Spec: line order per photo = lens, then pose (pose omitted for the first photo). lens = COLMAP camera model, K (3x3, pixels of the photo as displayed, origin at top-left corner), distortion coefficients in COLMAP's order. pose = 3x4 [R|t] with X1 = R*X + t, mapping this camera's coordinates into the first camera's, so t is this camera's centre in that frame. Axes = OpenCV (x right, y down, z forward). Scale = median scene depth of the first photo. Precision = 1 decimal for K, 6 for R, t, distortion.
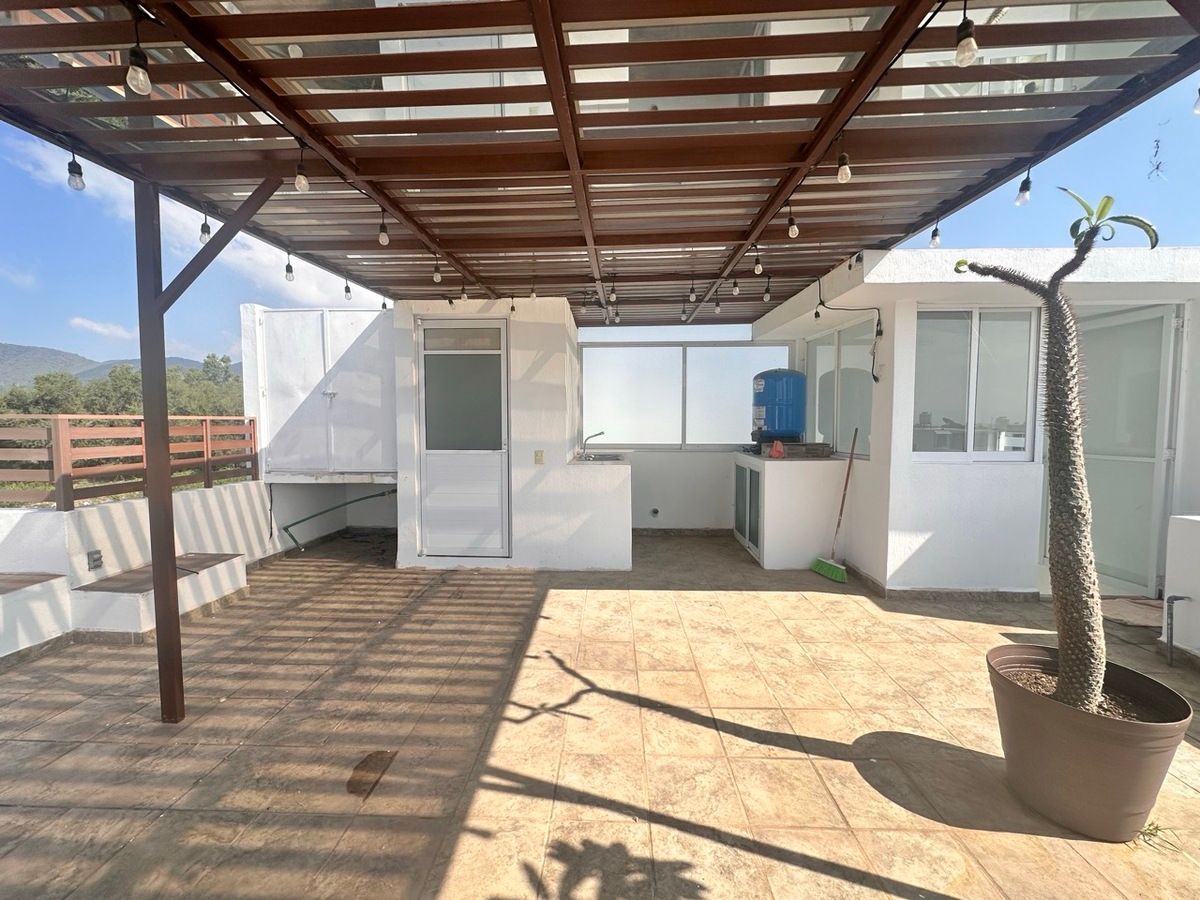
lens RADIAL K [[479.7, 0, 599.5], [0, 479.7, 447.5], [0, 0, 1]] dist [-0.006083, 0.002315]
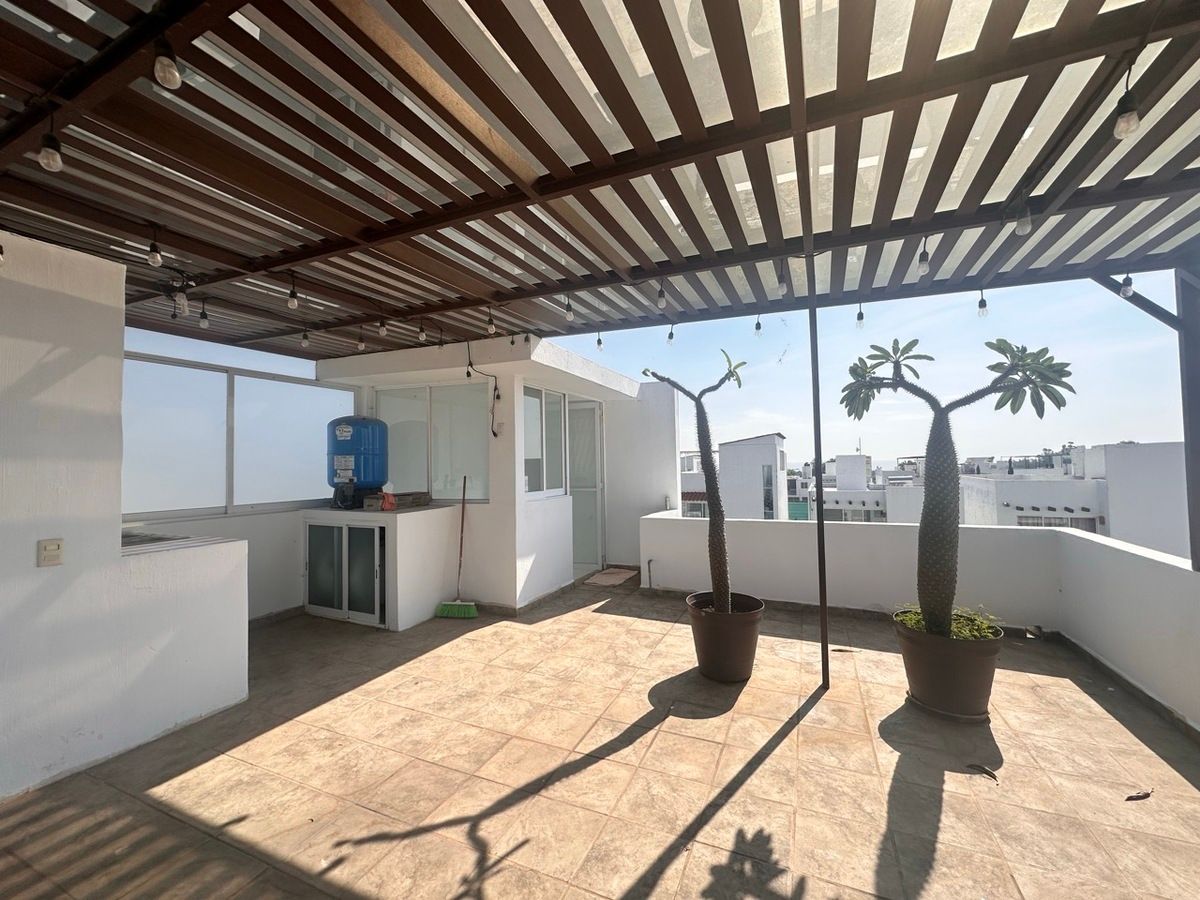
lens RADIAL K [[479.7, 0, 602.7], [0, 479.7, 446.7], [0, 0, 1]] dist [-0.006083, 0.002315]
pose [[0.378094, 0.027436, 0.925361, -0.506839], [0.067813, 0.996055, -0.057240, -0.030051], [-0.923280, 0.084394, 0.374742, 0.356673]]
